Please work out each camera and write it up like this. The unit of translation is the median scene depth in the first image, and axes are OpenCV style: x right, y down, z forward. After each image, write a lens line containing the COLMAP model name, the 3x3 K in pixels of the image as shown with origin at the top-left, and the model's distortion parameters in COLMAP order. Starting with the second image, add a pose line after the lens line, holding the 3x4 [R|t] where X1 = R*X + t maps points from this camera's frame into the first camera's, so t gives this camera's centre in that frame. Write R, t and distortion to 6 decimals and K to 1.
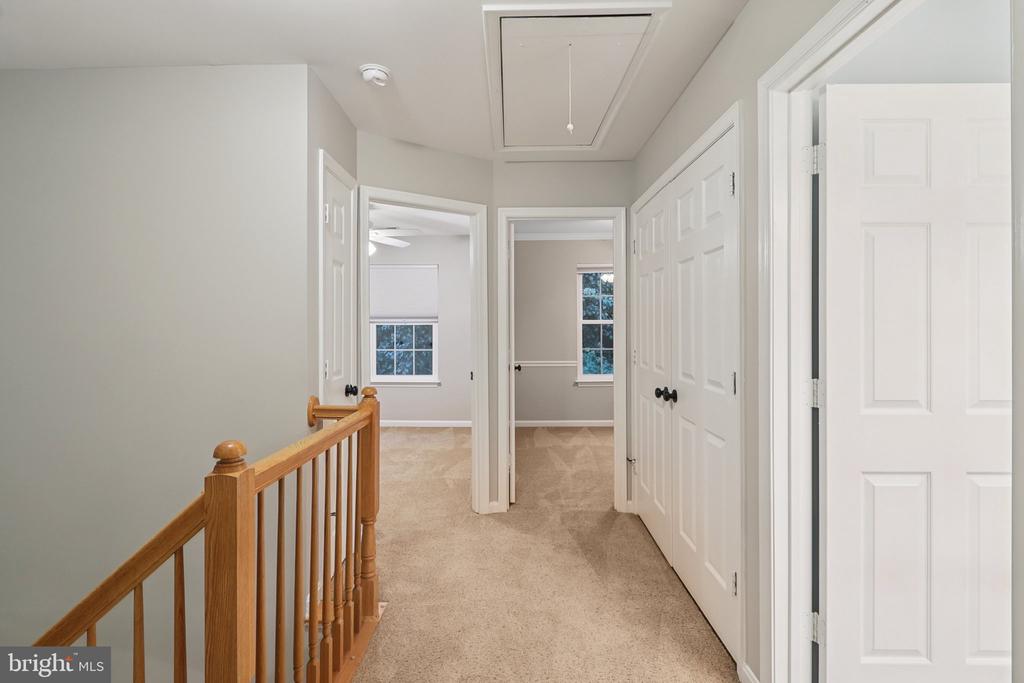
lens RADIAL K [[477.9, 0, 498.7], [0, 477.9, 333.0], [0, 0, 1]] dist [0.000596, -0.000002]
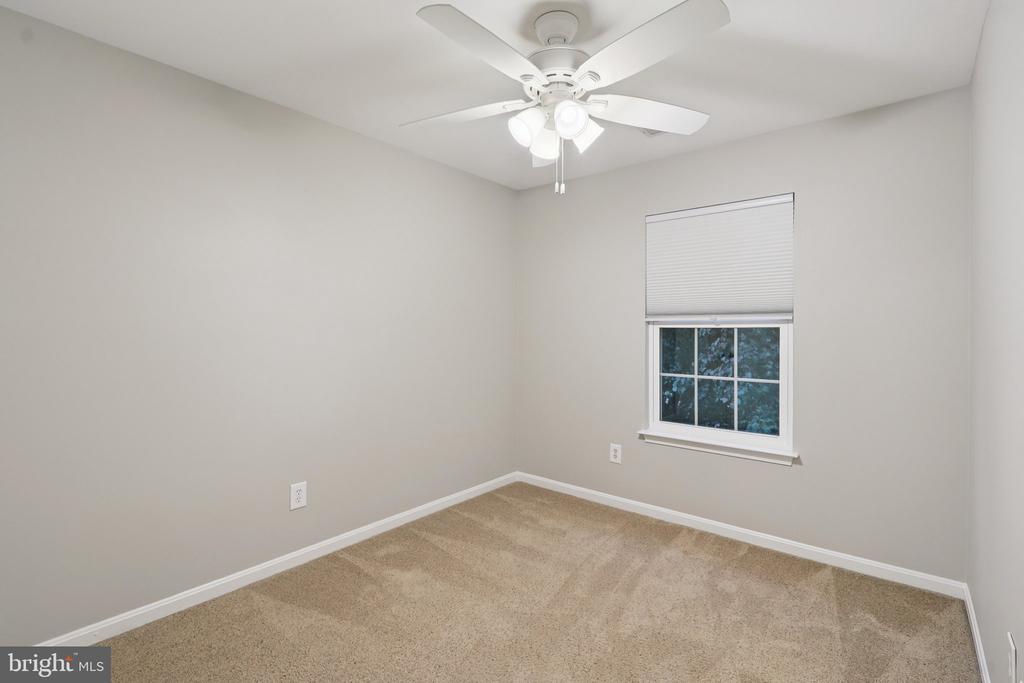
lens RADIAL K [[435.2, 0, 532.5], [0, 435.2, 329.5], [0, 0, 1]] dist [-0.000061, -0.000019]
pose [[0.780896, 0.004795, -0.624643, -0.067278], [-0.002501, 0.999987, 0.004550, -0.017609], [0.624656, -0.001991, 0.780897, 0.560586]]
